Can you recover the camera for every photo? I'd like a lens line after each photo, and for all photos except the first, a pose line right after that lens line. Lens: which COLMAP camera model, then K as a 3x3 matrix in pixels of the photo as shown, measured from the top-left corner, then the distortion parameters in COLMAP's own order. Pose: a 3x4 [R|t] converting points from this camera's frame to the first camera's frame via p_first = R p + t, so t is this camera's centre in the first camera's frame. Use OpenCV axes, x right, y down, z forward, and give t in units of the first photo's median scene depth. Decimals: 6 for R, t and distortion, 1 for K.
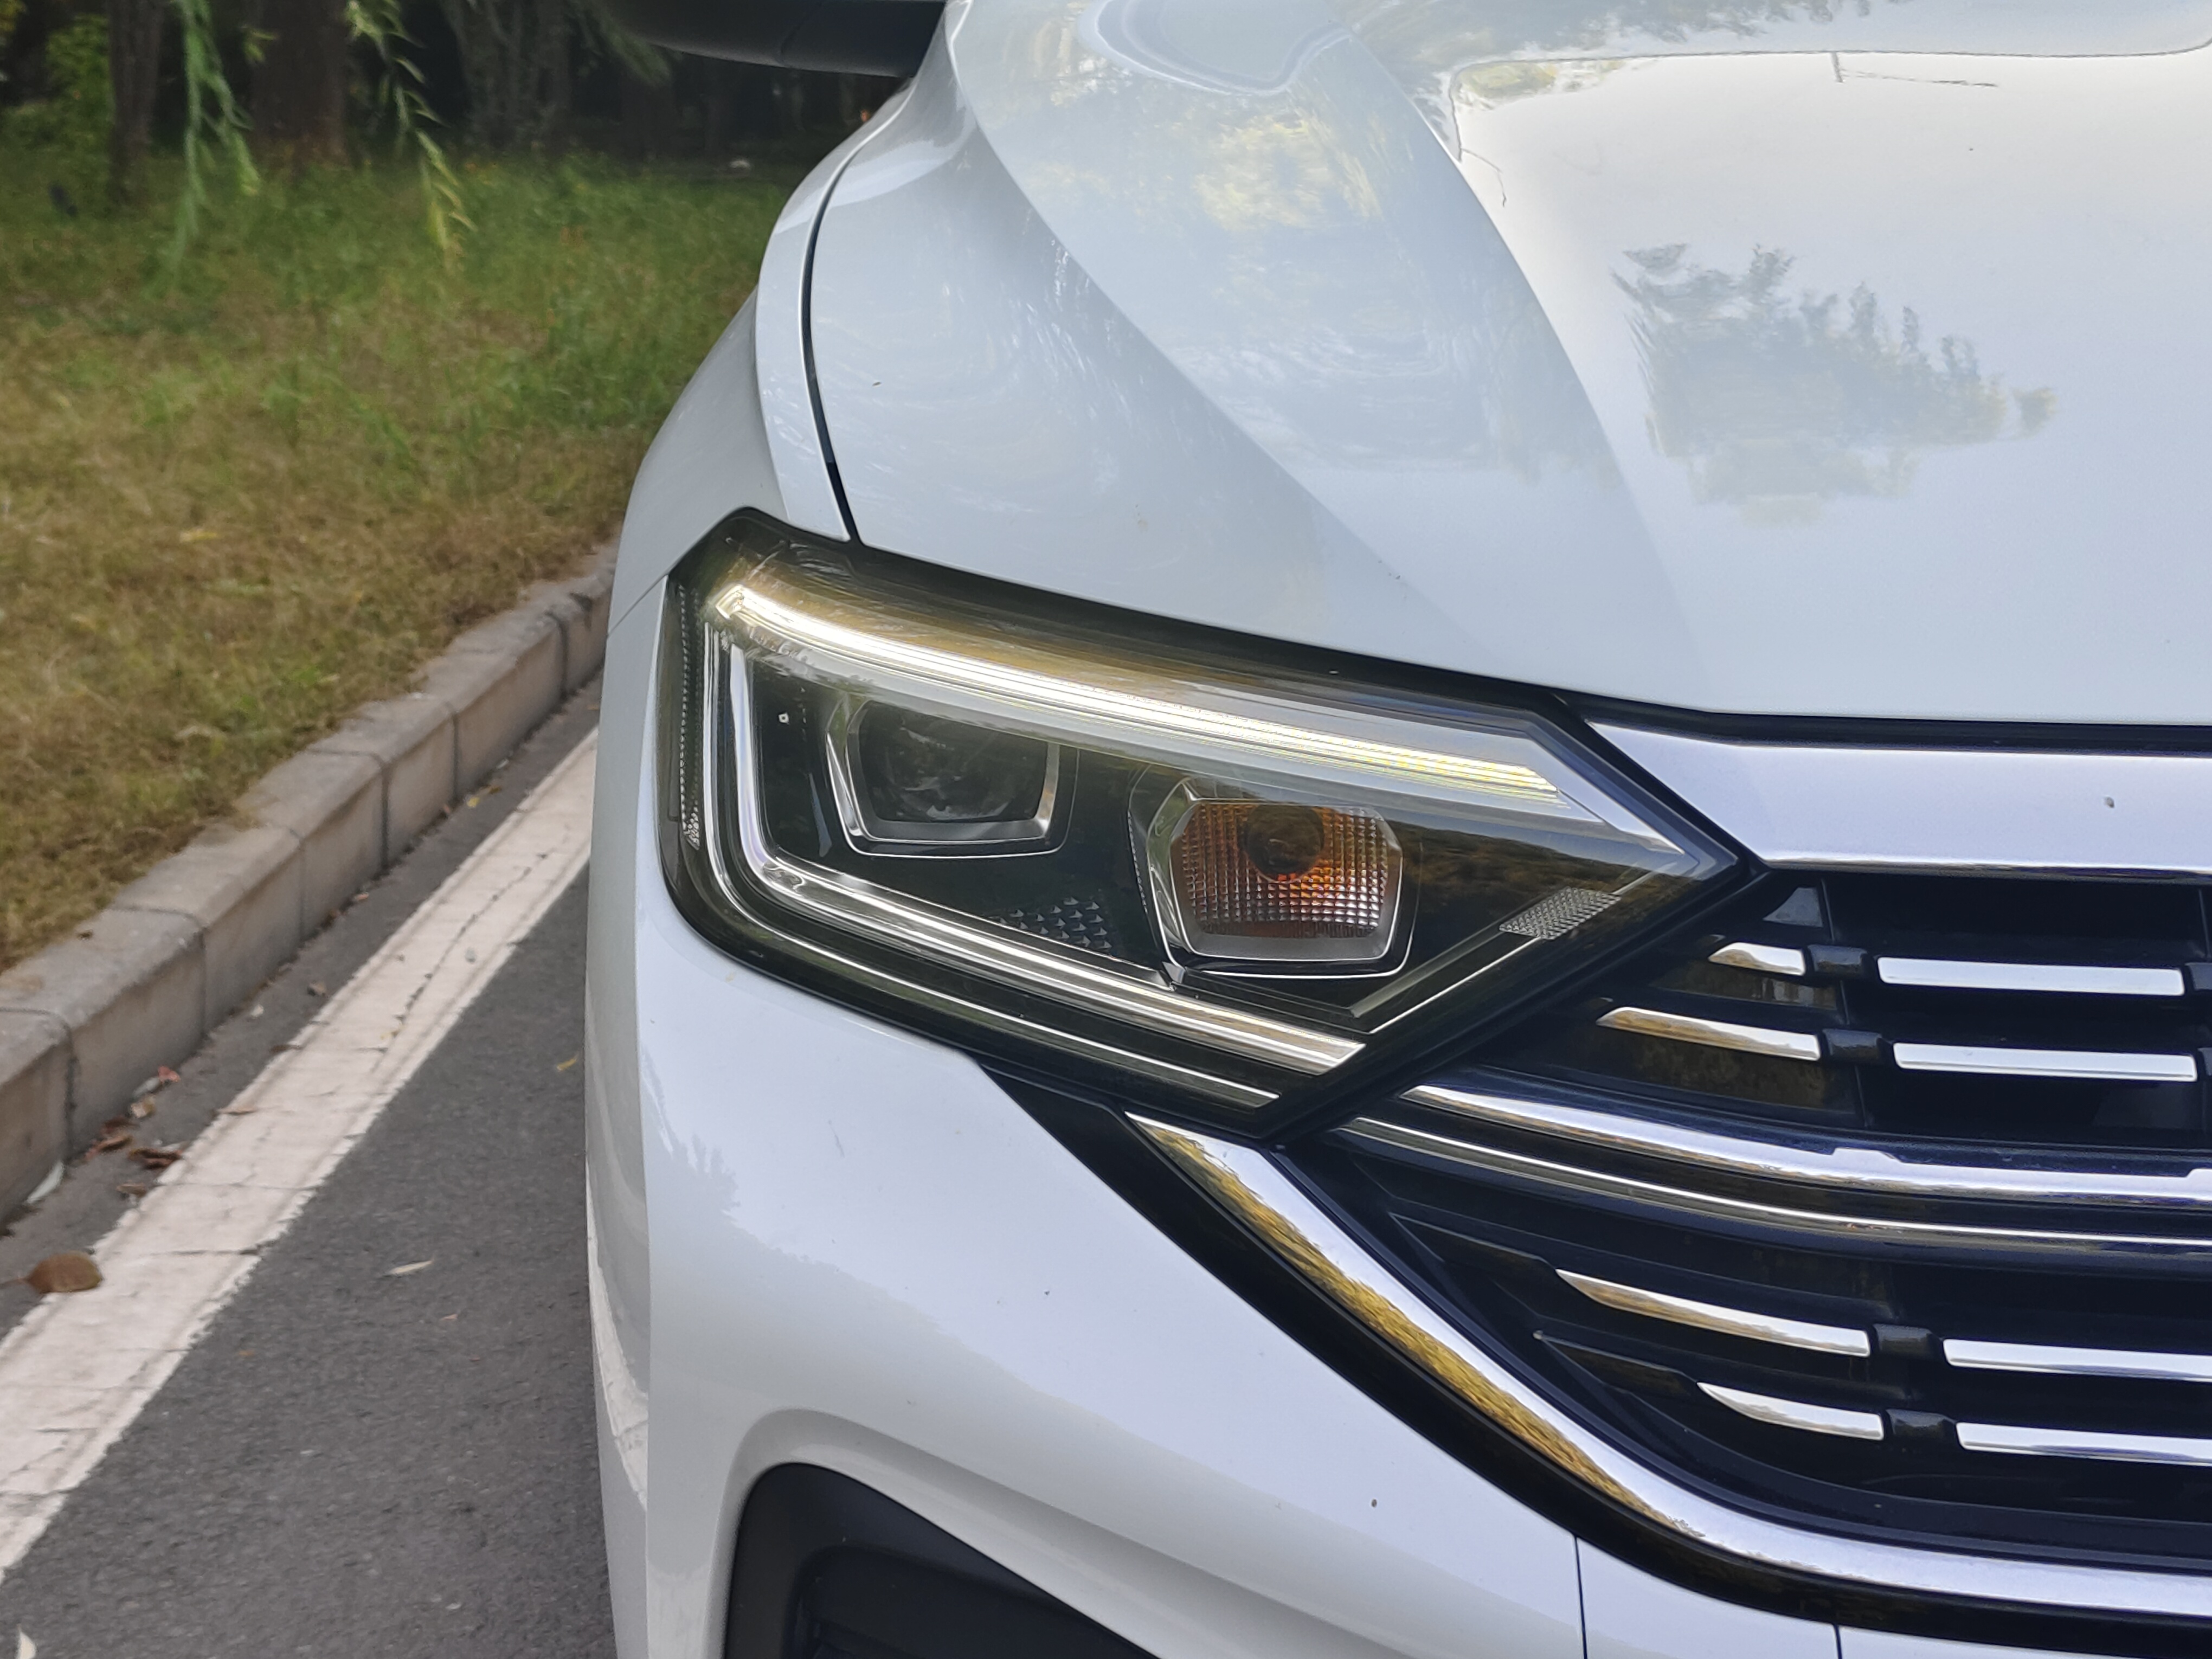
lens RADIAL K [[4275.8, 0, 1109.7], [0, 4275.8, 837.2], [0, 0, 1]] dist [0.119570, 0.000000]
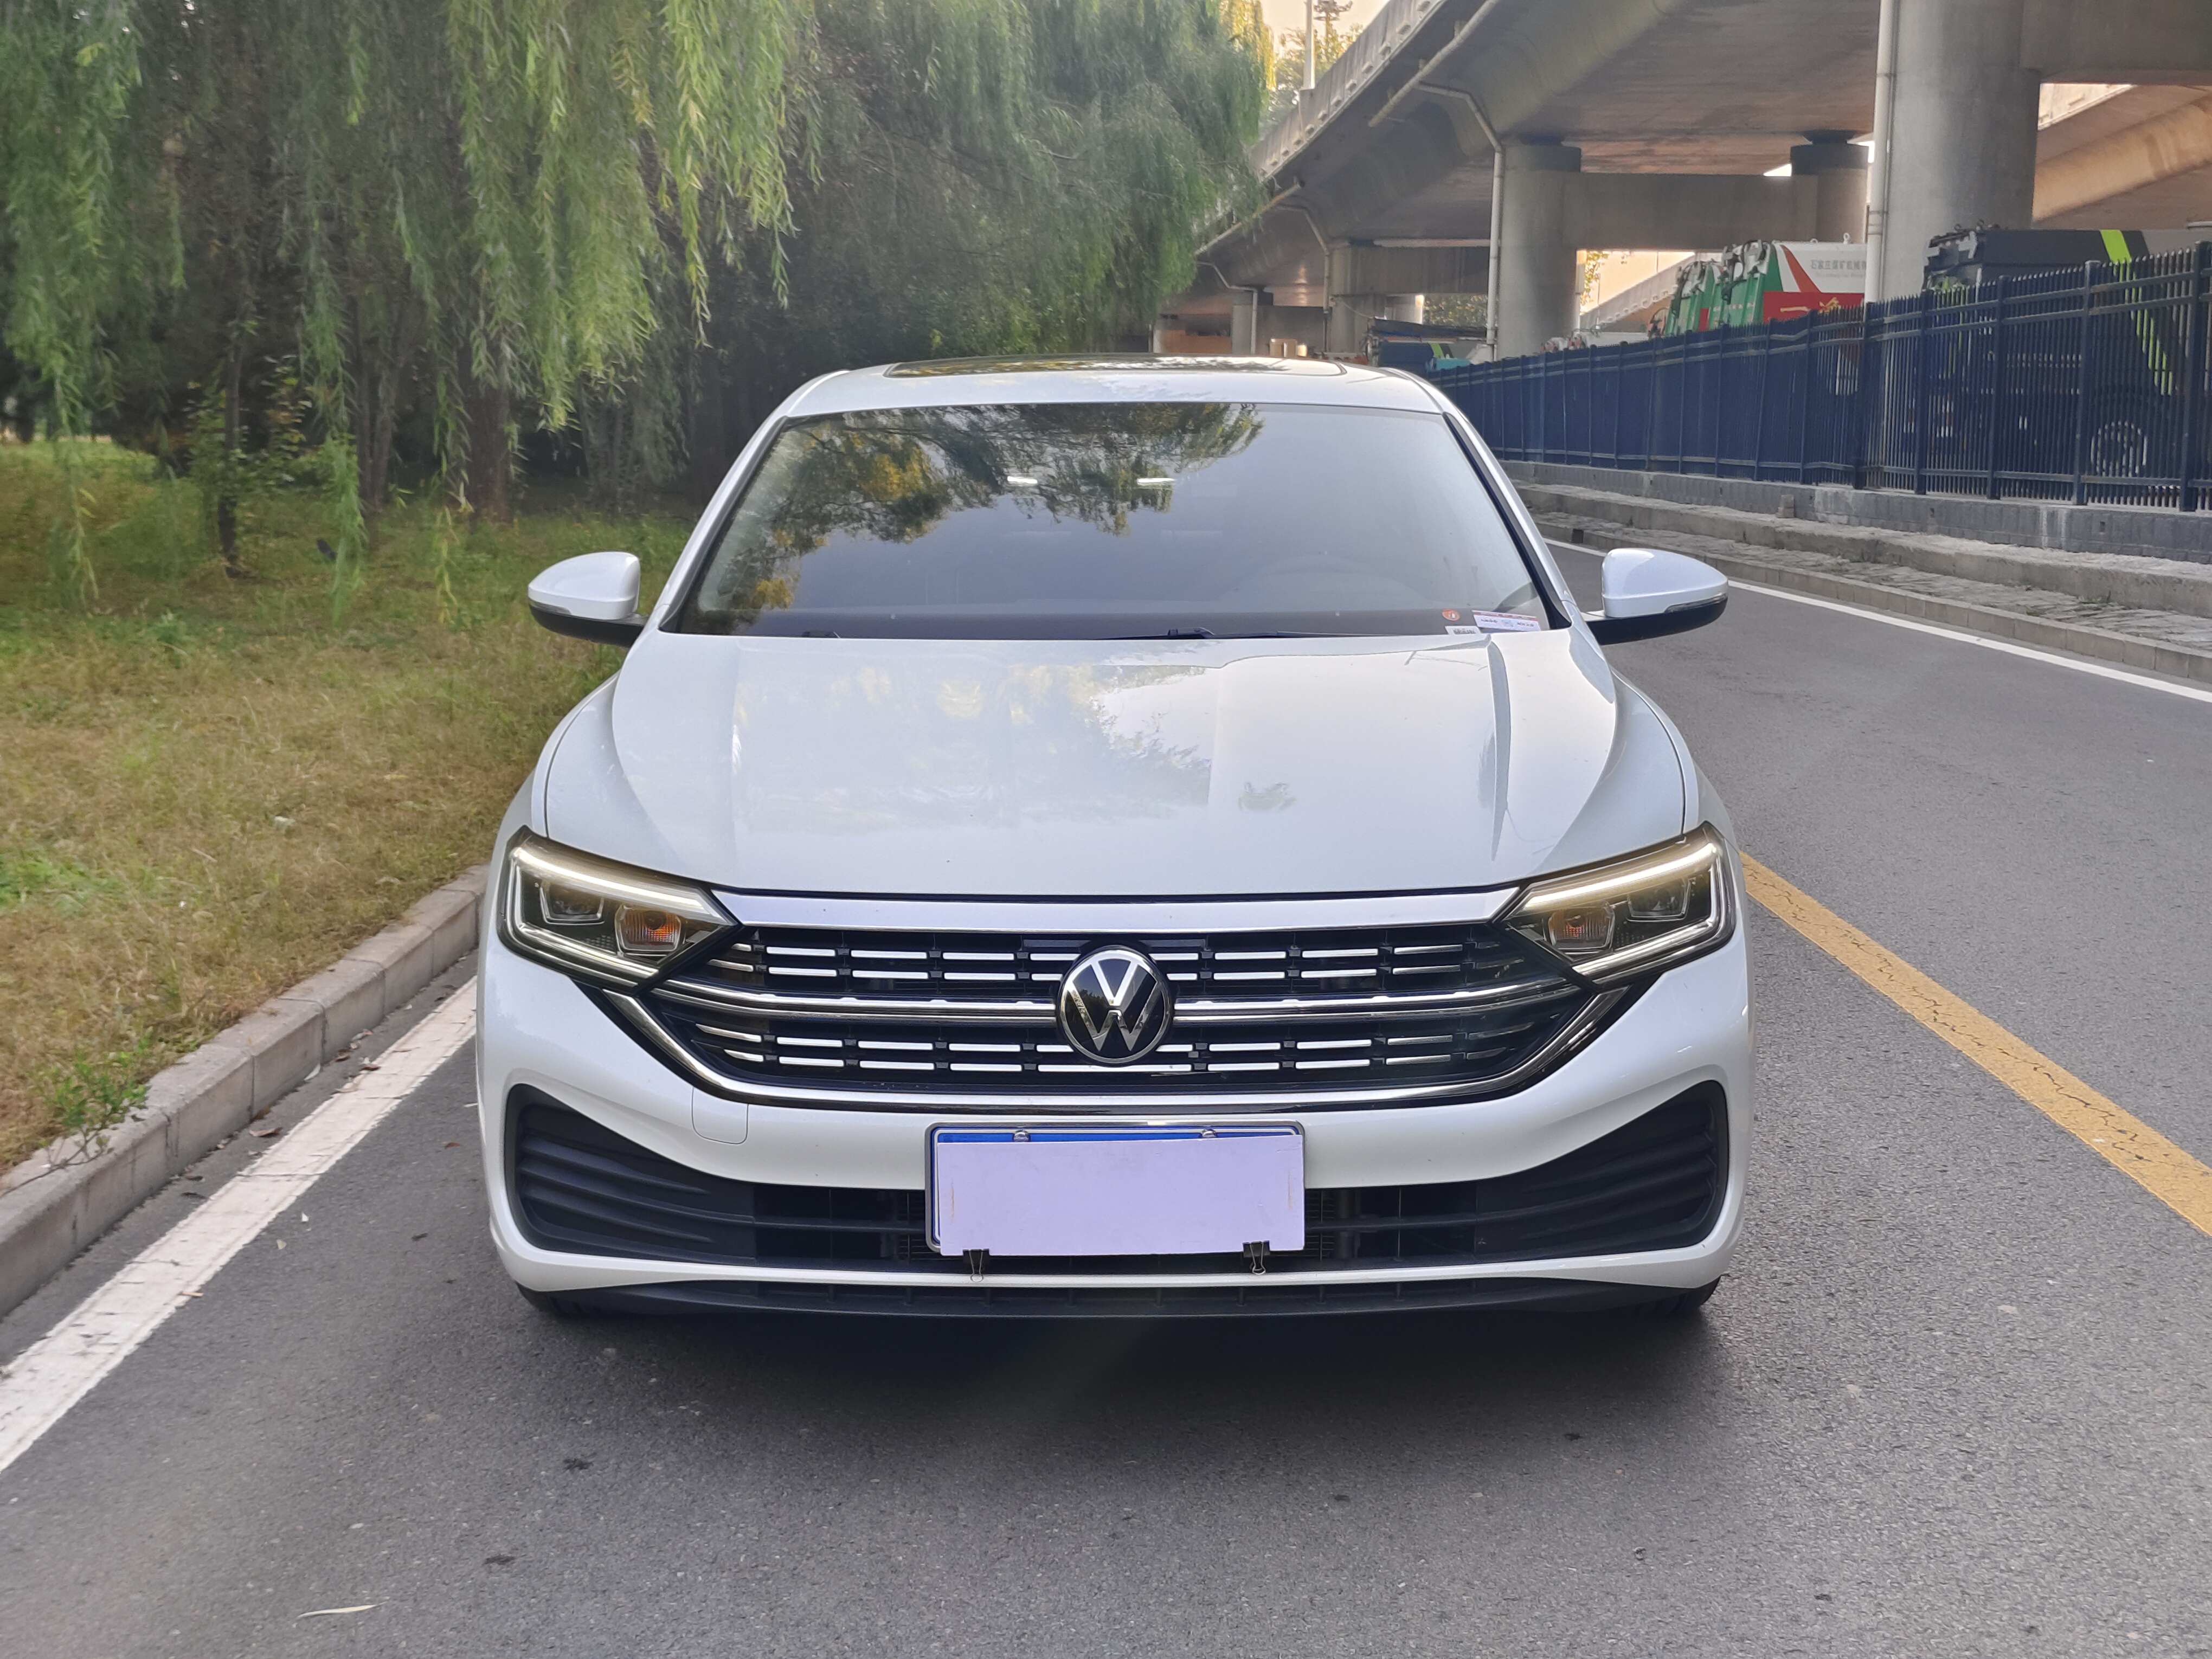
lens RADIAL K [[3060.5, 0, 1103.3], [0, 3060.5, 809.5], [0, 0, 1]] dist [0.152029, 0.000000]
pose [[0.999887, 0.010073, 0.011154, 0.139026], [-0.009548, 0.998887, -0.046199, 0.008429], [-0.011607, 0.046087, 0.998870, -0.590745]]
